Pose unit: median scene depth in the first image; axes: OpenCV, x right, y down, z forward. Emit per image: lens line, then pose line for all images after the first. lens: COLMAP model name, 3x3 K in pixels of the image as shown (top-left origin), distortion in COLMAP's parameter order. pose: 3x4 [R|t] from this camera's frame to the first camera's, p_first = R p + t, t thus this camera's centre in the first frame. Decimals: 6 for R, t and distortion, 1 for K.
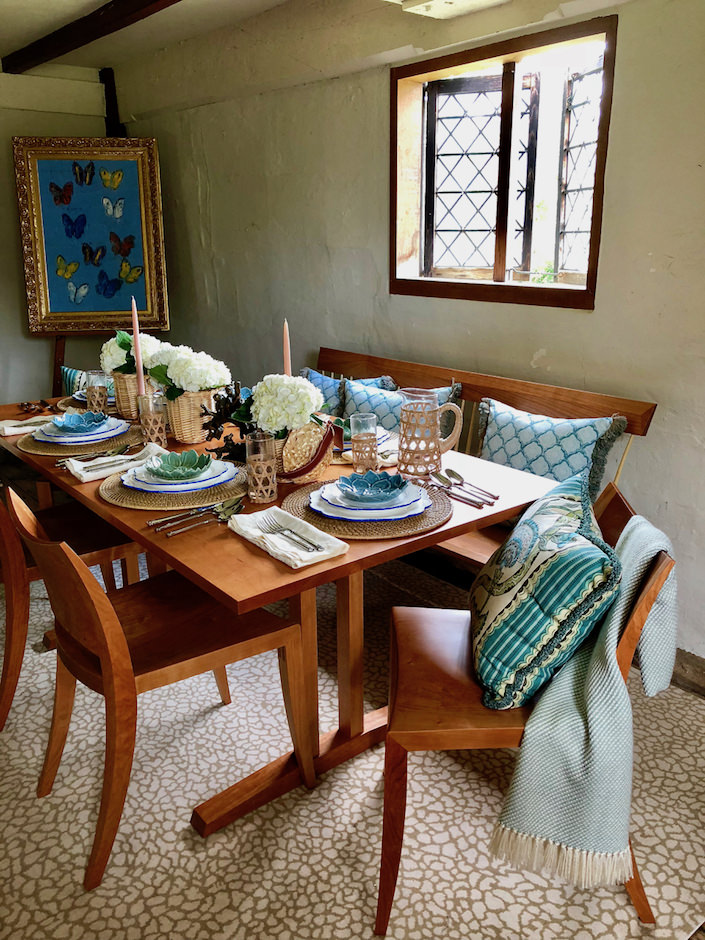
lens RADIAL K [[775.0, 0, 353.3], [0, 775.0, 469.4], [0, 0, 1]] dist [0.000620, 0.002941]
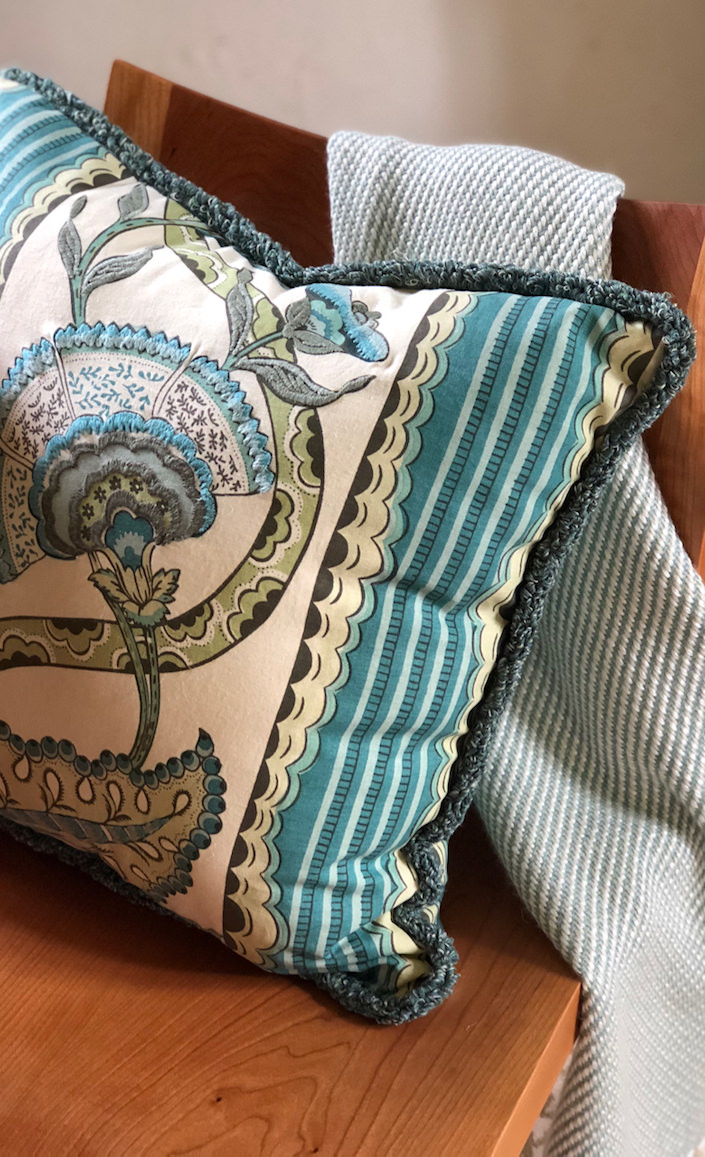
lens RADIAL K [[1881.2, 0, 352.5], [0, 1881.2, 578.2], [0, 0, 1]] dist [-0.015308, 0.000000]
pose [[0.404840, -0.546719, 0.732941, -0.223201], [0.279751, 0.837186, 0.469957, -0.128657], [-0.870542, 0.014784, 0.491871, 0.696300]]
